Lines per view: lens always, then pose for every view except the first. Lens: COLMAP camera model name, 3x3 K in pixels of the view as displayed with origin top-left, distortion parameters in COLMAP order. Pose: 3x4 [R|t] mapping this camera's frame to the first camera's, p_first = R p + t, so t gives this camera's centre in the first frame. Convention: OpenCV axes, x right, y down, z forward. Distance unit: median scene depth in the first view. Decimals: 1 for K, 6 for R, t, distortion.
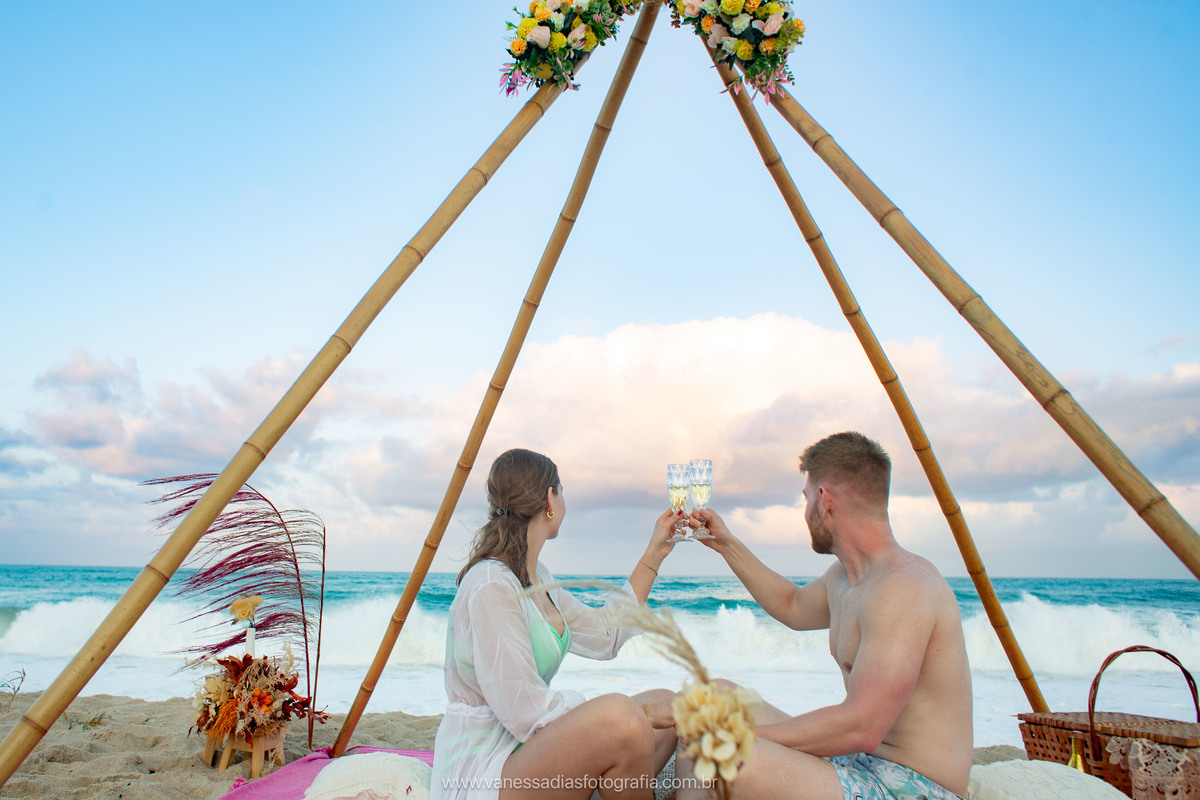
lens RADIAL K [[1078.0, 0, 526.2], [0, 1078.0, 377.9], [0, 0, 1]] dist [-0.110443, 0.150695]
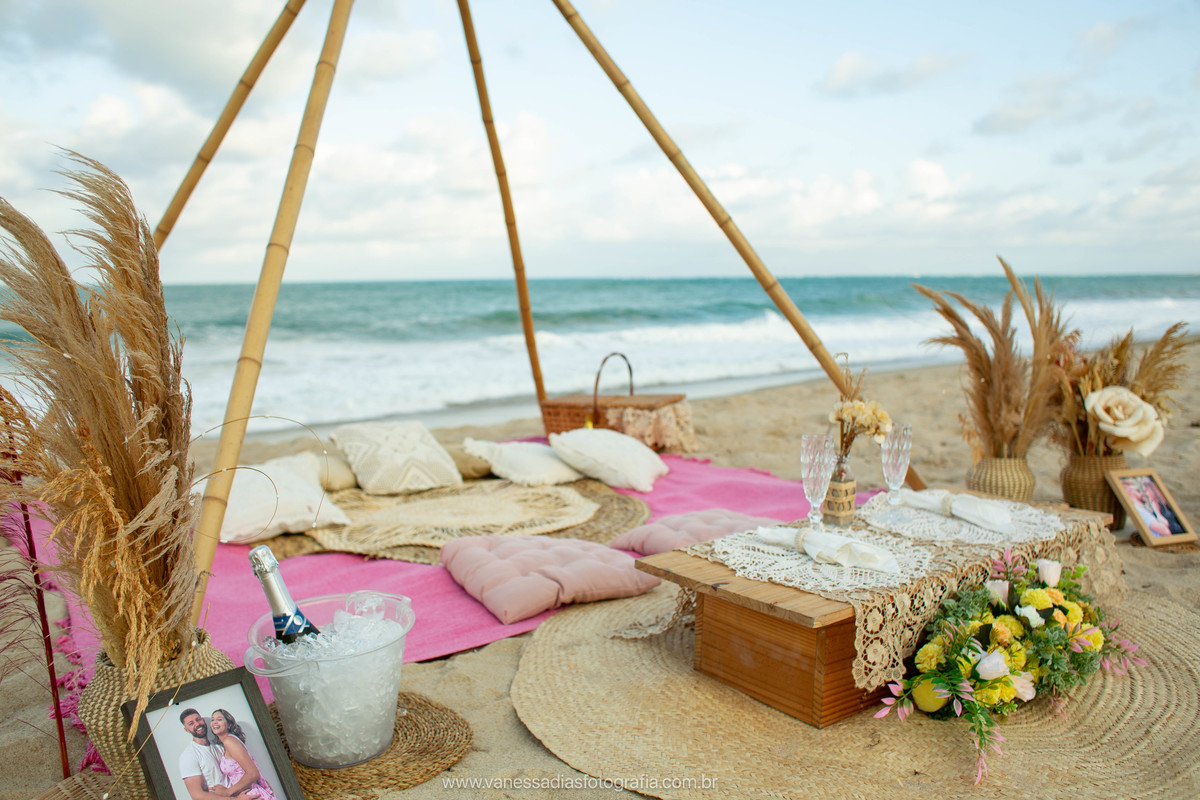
lens RADIAL K [[1011.3, 0, 599.0], [0, 1011.3, 401.6], [0, 0, 1]] dist [-0.109663, 0.144739]
pose [[0.694144, -0.107572, 0.711753, -0.621440], [-0.110123, 0.961262, 0.252681, -0.066319], [-0.711362, -0.253778, 0.655409, 0.006419]]
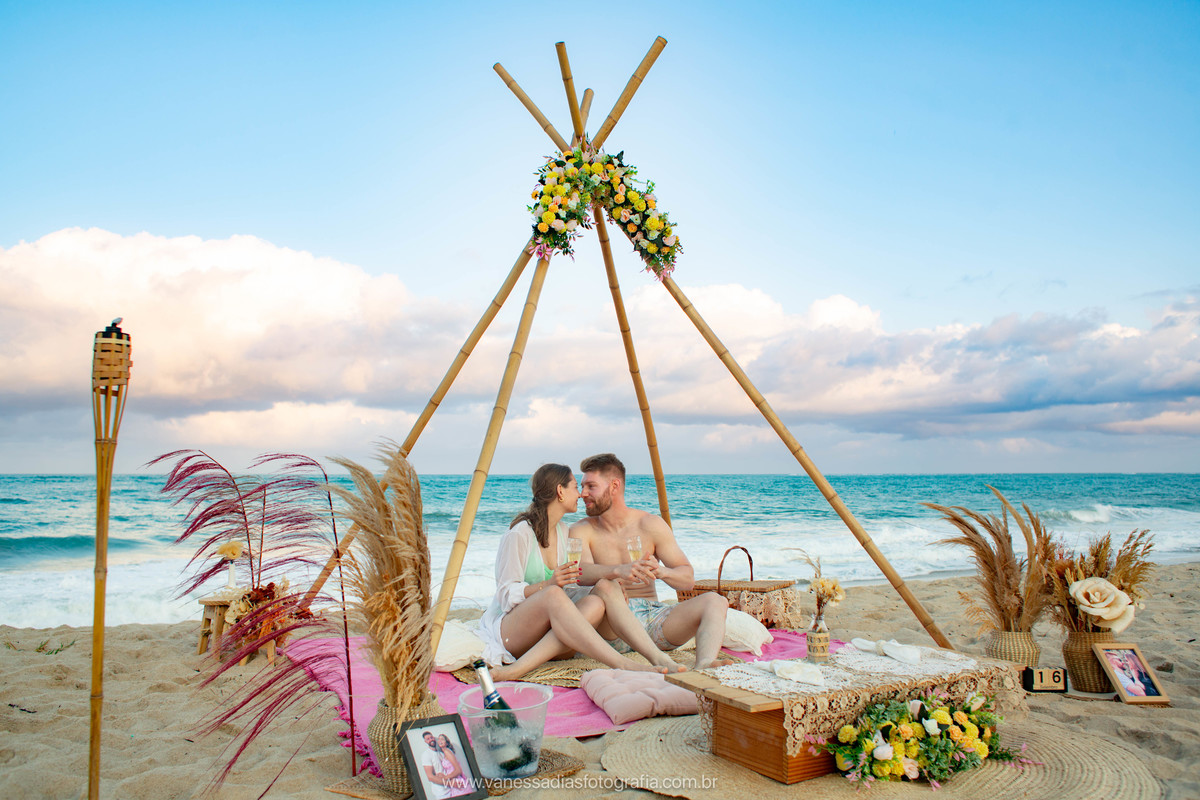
lens RADIAL K [[992.9, 0, 597.2], [0, 992.9, 417.9], [0, 0, 1]] dist [-0.100437, 0.132593]
pose [[0.813299, 0.019216, 0.581529, -0.851624], [-0.092834, 0.990937, 0.097089, -0.167344], [-0.574392, -0.132948, 0.807712, -0.377176]]
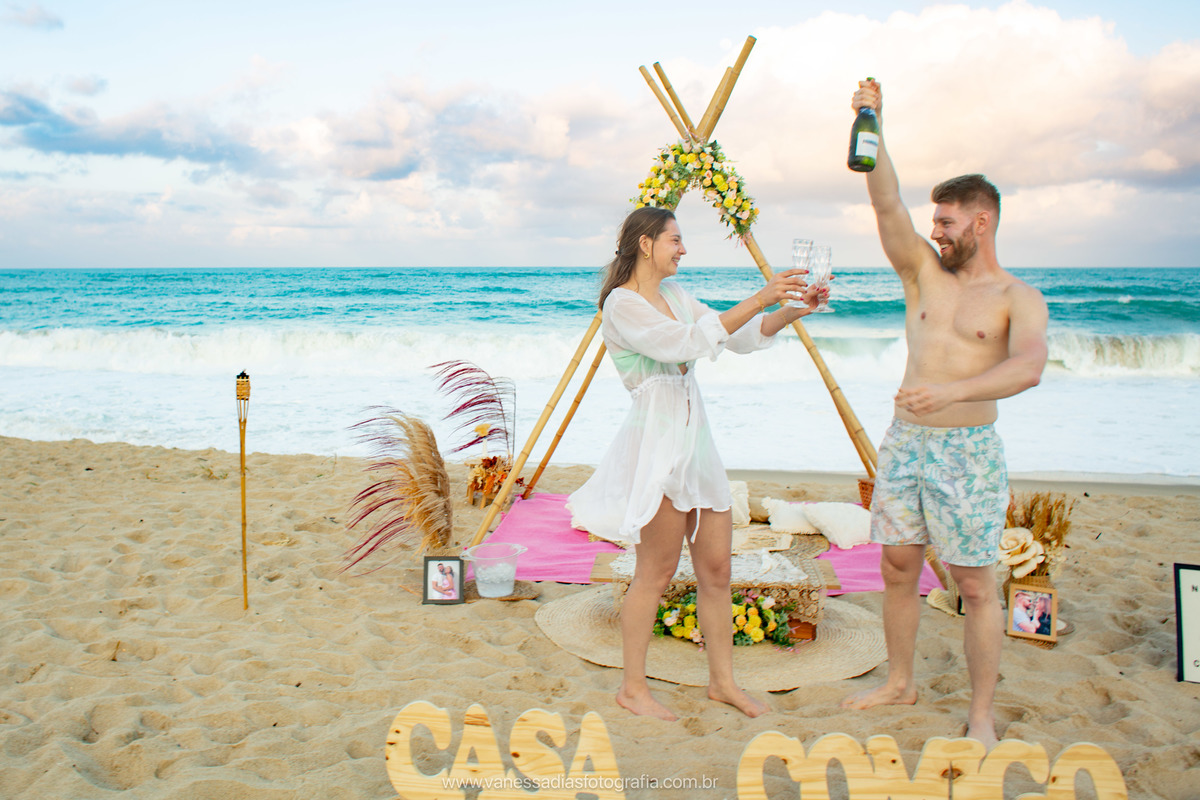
lens RADIAL K [[1170.1, 0, 493.3], [0, 1170.1, 337.9], [0, 0, 1]] dist [-0.104216, 0.144012]
pose [[0.999497, -0.012171, -0.029292, -0.241989], [0.018839, 0.970719, 0.239479, -0.658814], [0.025520, -0.239911, 0.970459, -1.505694]]
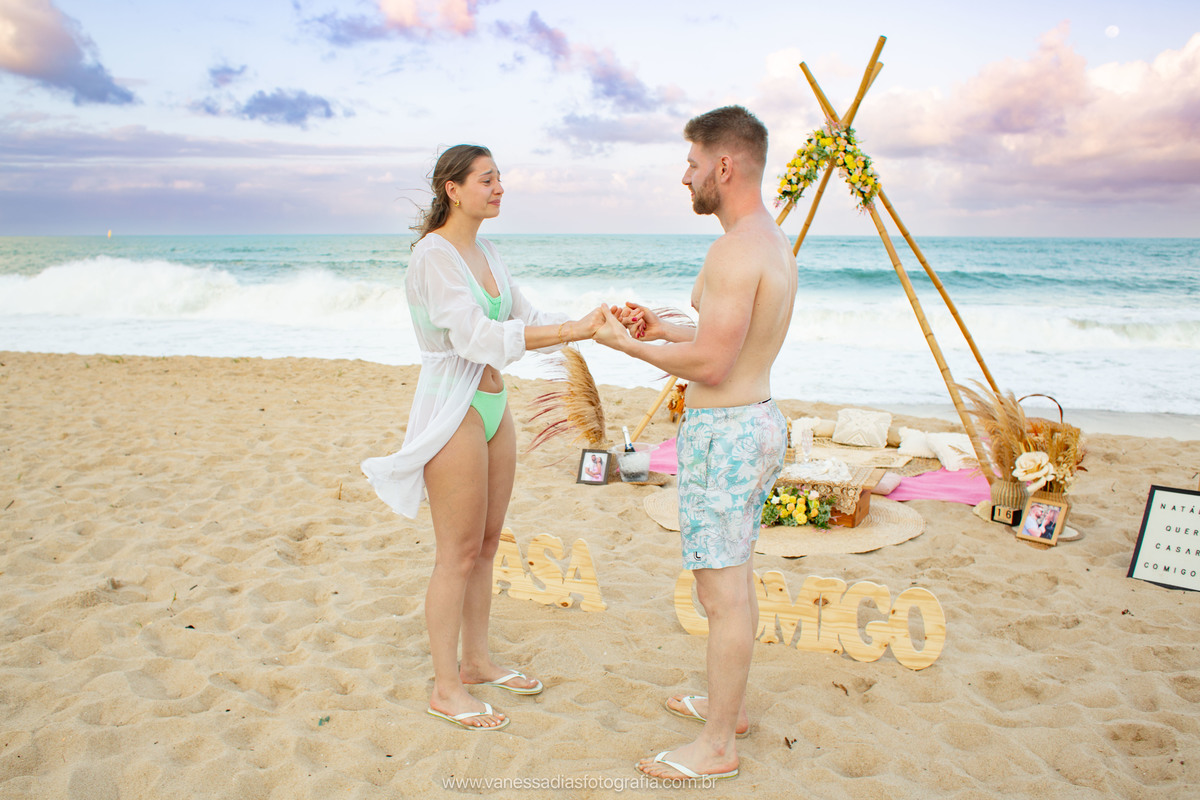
lens RADIAL K [[1029.7, 0, 570.5], [0, 1029.7, 395.6], [0, 0, 1]] dist [-0.097954, 0.134405]
pose [[0.954046, 0.036106, -0.297476, 0.286887], [0.063827, 0.945448, 0.319458, -0.691469], [0.292783, -0.323765, 0.899697, -1.769306]]
